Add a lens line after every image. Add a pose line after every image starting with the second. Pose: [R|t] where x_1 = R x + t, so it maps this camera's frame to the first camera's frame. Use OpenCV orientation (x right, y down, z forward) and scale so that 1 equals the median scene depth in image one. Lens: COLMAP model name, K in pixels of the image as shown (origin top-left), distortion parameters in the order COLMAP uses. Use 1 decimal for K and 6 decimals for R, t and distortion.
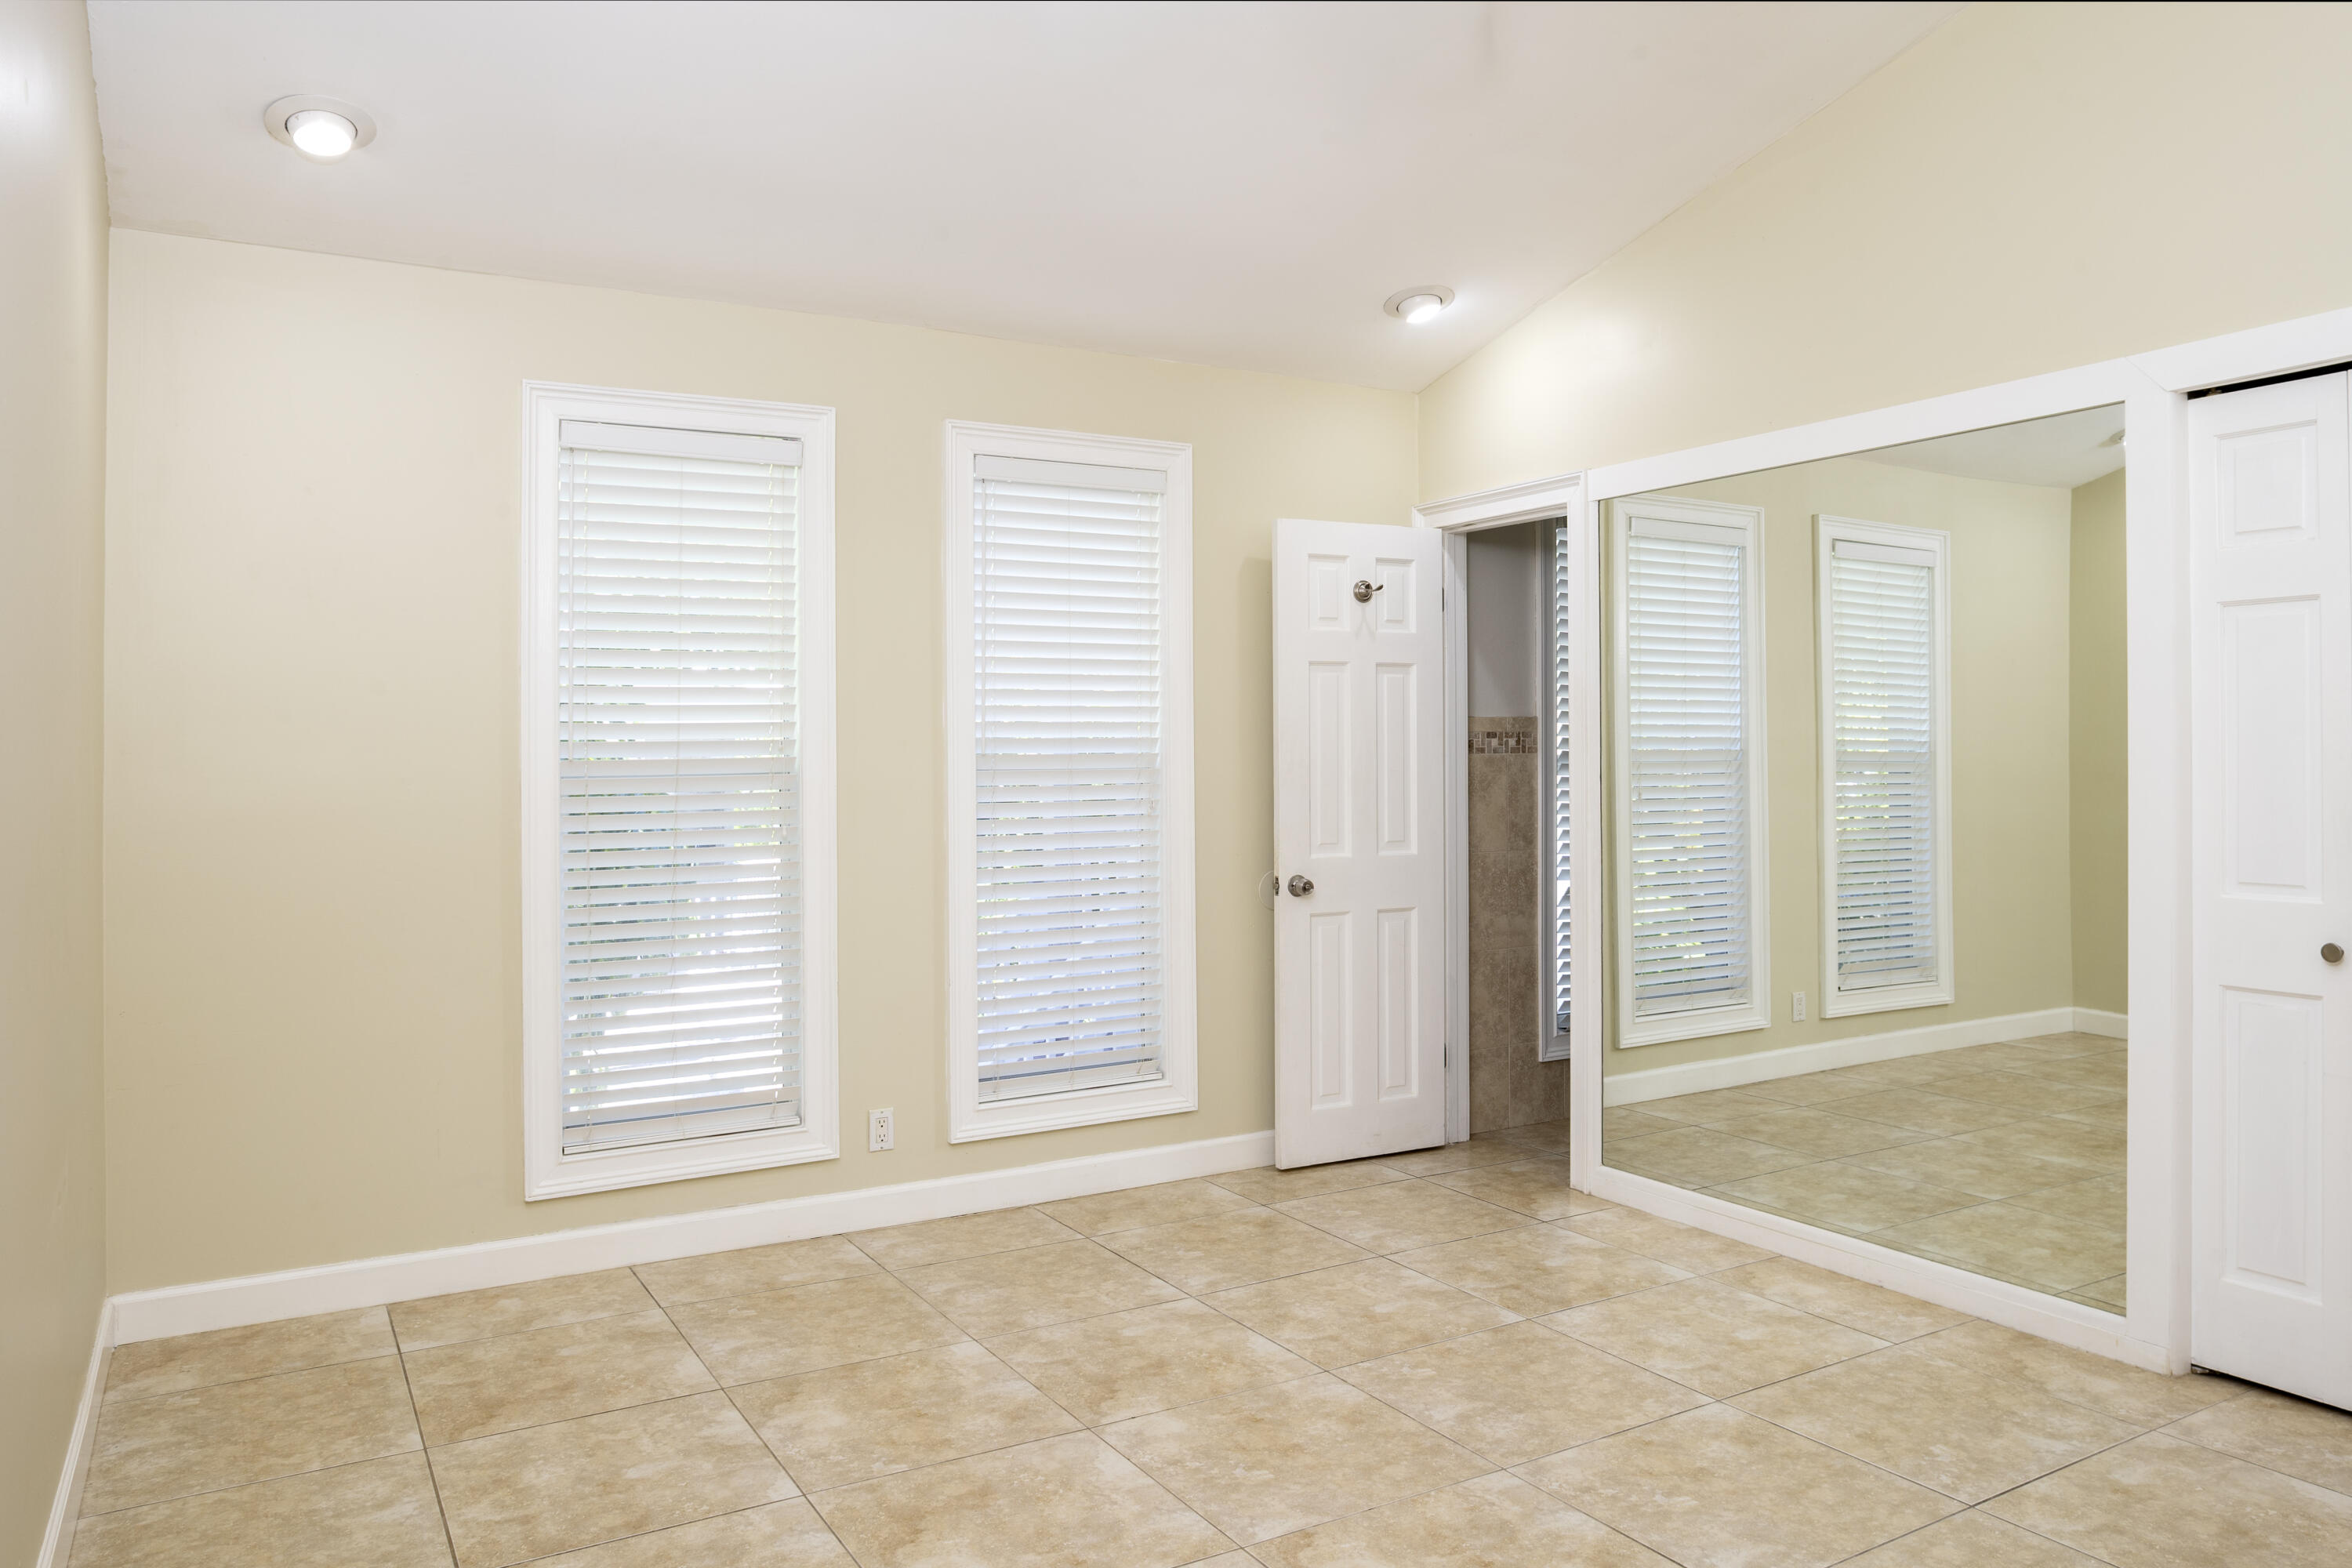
lens RADIAL K [[1629.6, 0, 1175.7], [0, 1629.6, 782.0], [0, 0, 1]] dist [-0.035198, 0.016025]
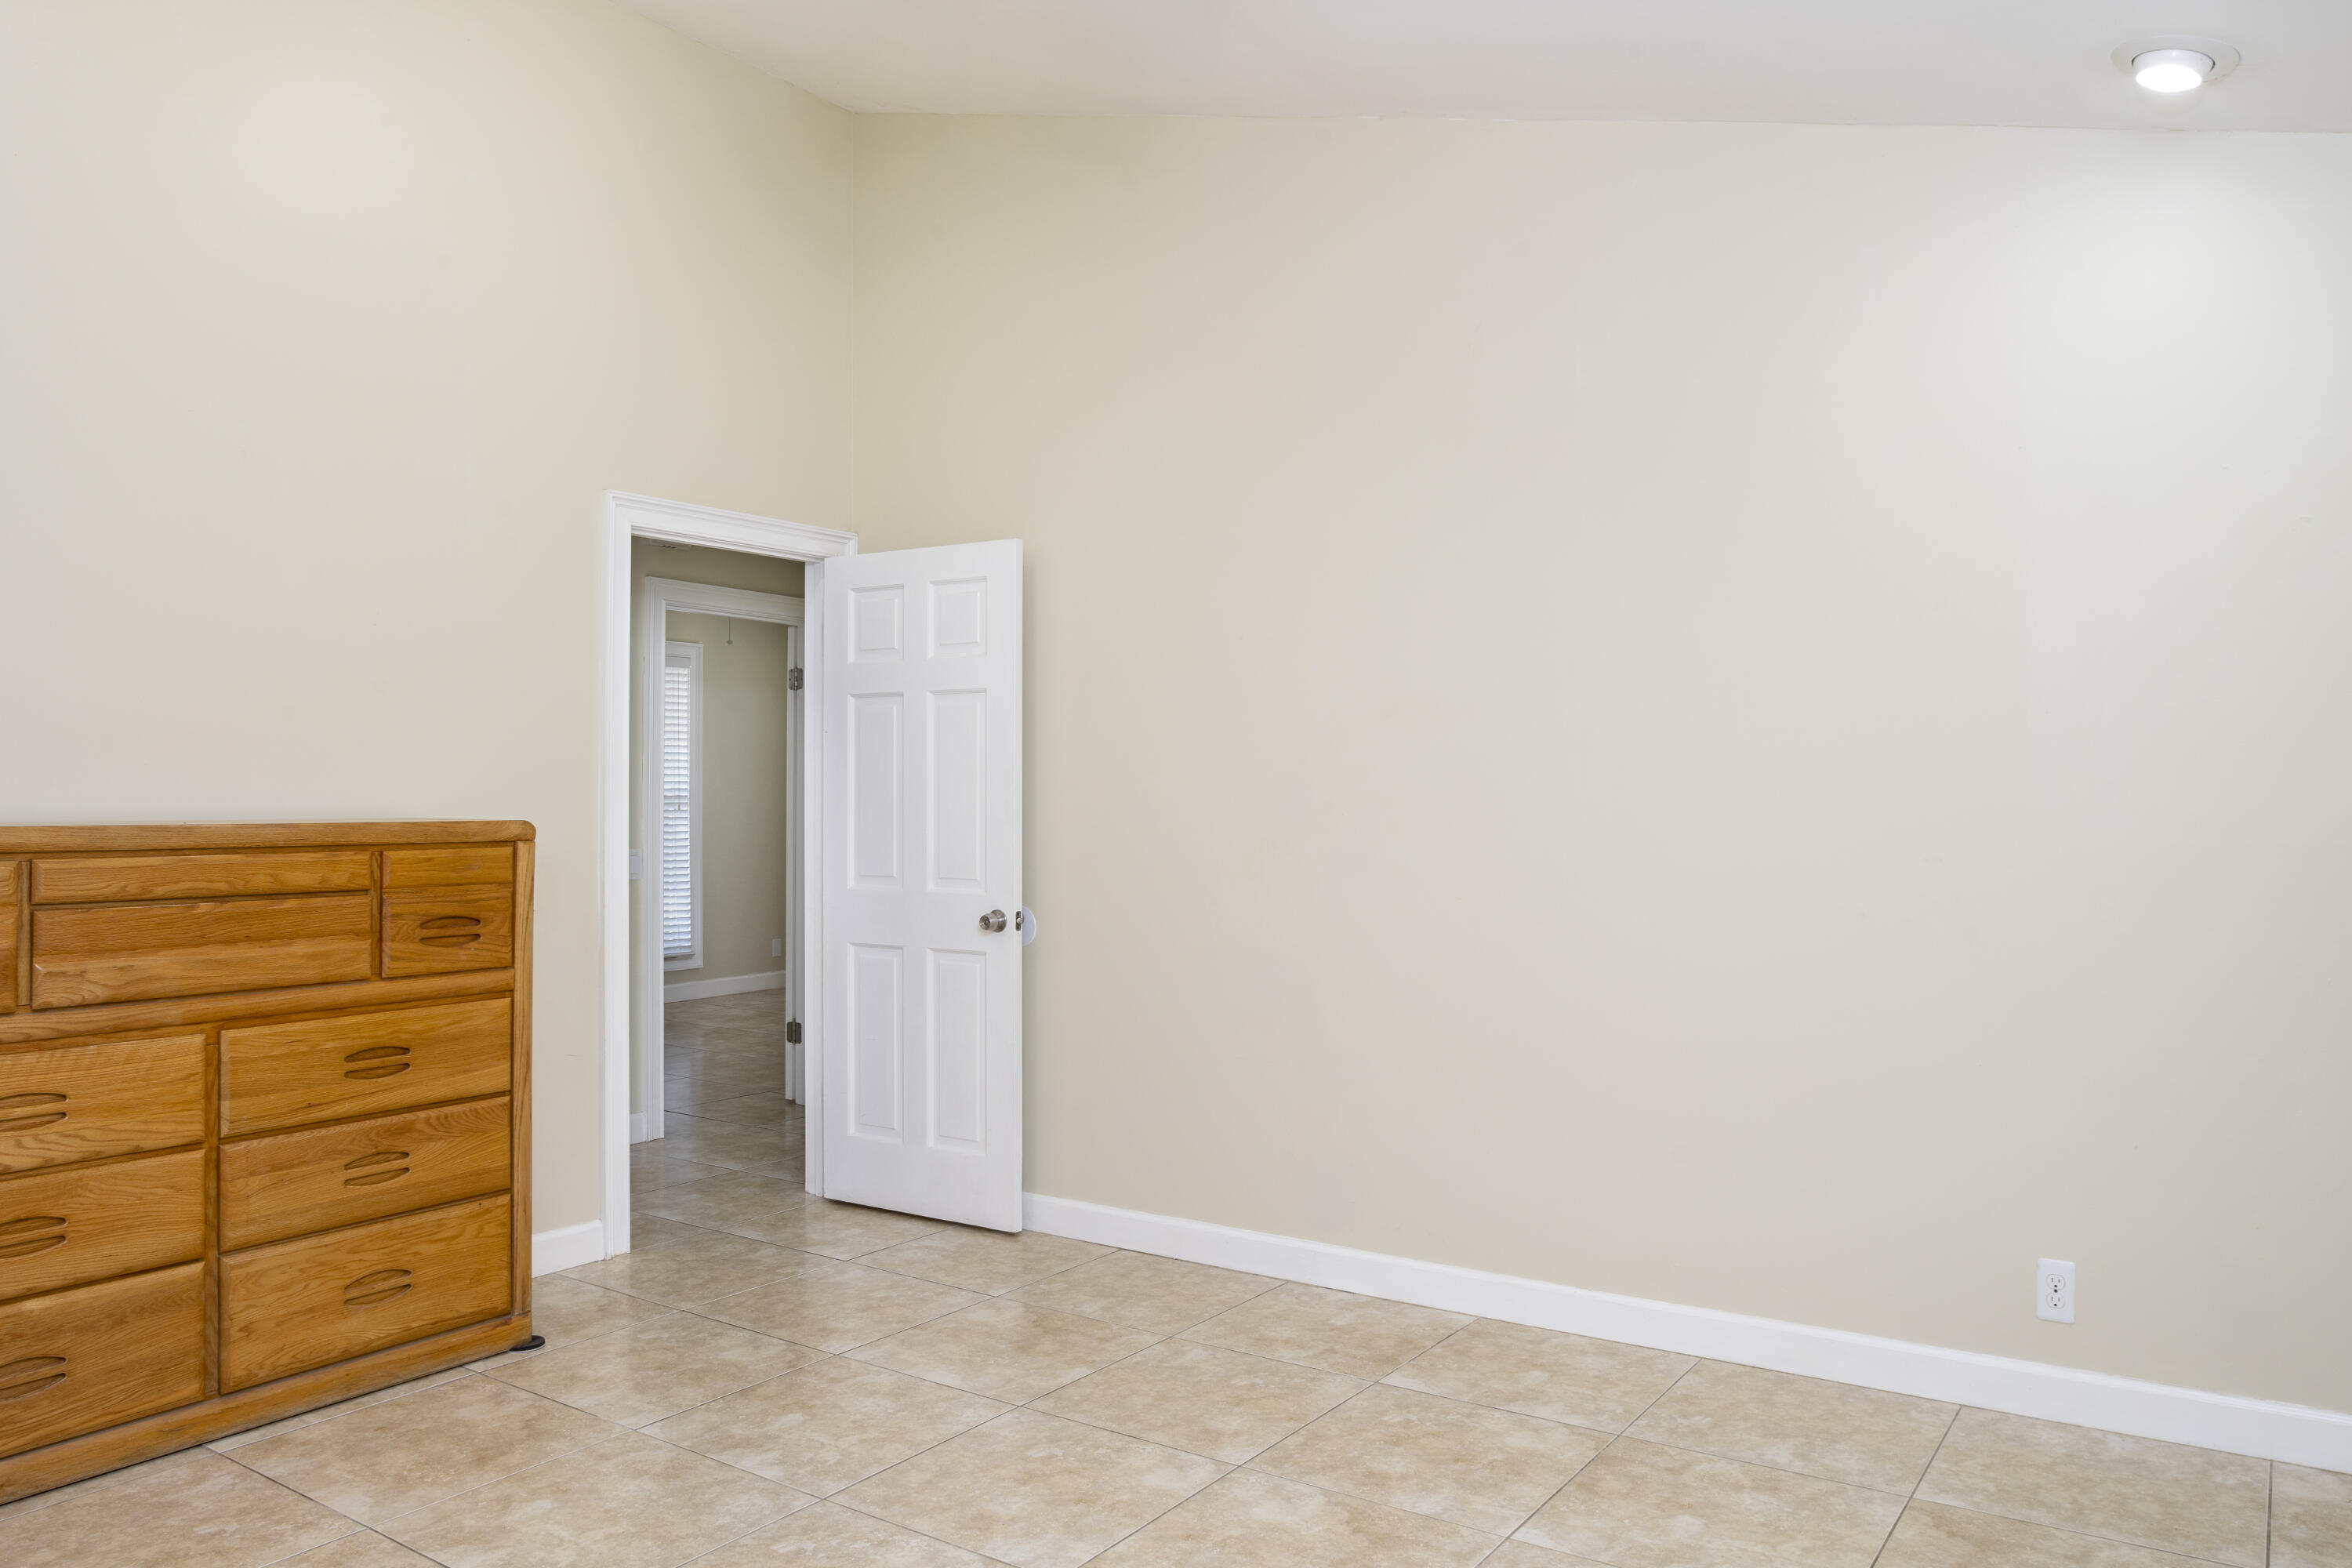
lens RADIAL K [[1629.6, 0, 1176.8], [0, 1629.6, 778.0], [0, 0, 1]] dist [-0.035198, 0.016025]
pose [[-0.906695, 0.025241, -0.421031, 0.373582], [0.021977, 0.999679, 0.012604, -0.057434], [0.421214, 0.002175, -0.906959, 1.800297]]
